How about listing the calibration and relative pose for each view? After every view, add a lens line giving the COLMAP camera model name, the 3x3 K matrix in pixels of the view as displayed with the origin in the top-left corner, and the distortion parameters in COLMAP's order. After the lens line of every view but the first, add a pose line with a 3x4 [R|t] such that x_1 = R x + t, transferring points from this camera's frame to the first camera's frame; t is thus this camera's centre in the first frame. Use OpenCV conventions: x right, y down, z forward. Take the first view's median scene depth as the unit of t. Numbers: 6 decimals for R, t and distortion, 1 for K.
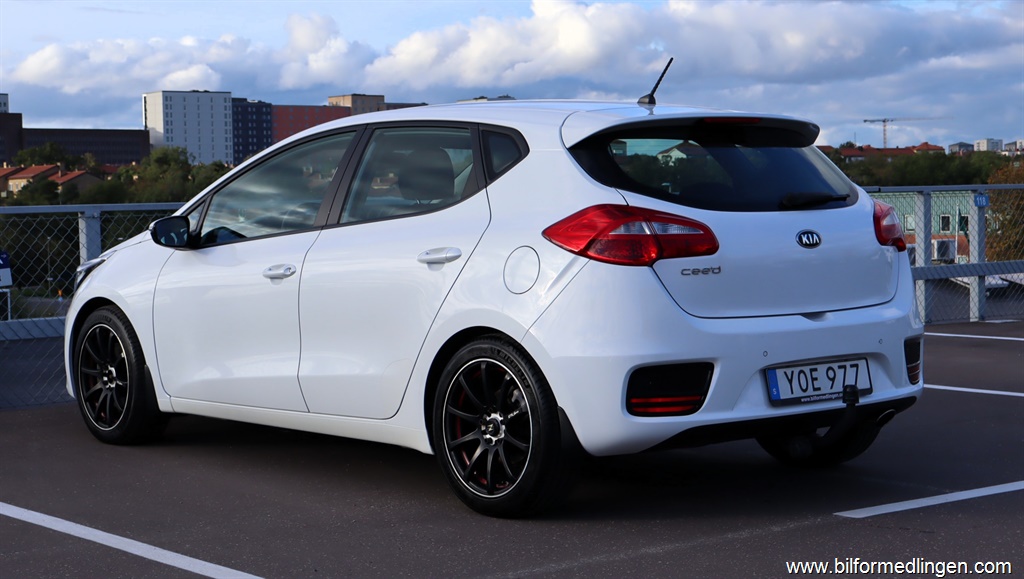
lens RADIAL K [[1837.6, 0, 511.5], [0, 1837.6, 296.0], [0, 0, 1]] dist [0.186944, 0.000000]
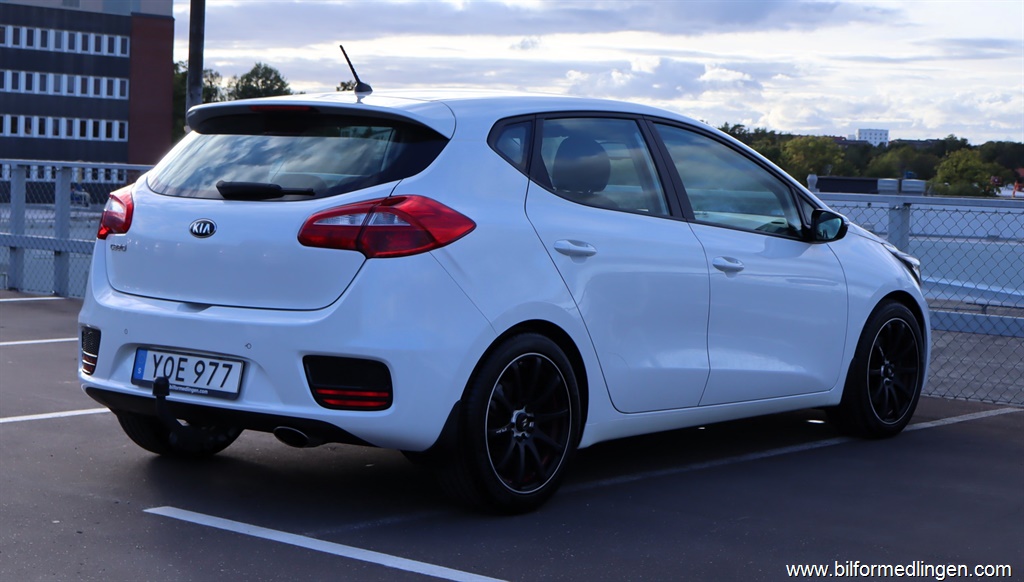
lens RADIAL K [[1837.6, 0, 521.9], [0, 1837.6, 292.7], [0, 0, 1]] dist [0.186944, 0.000000]
pose [[0.188993, 0.090829, -0.977769, 1.167234], [-0.092292, 0.992948, 0.074400, -0.086224], [0.977632, 0.076180, 0.196043, 0.987041]]
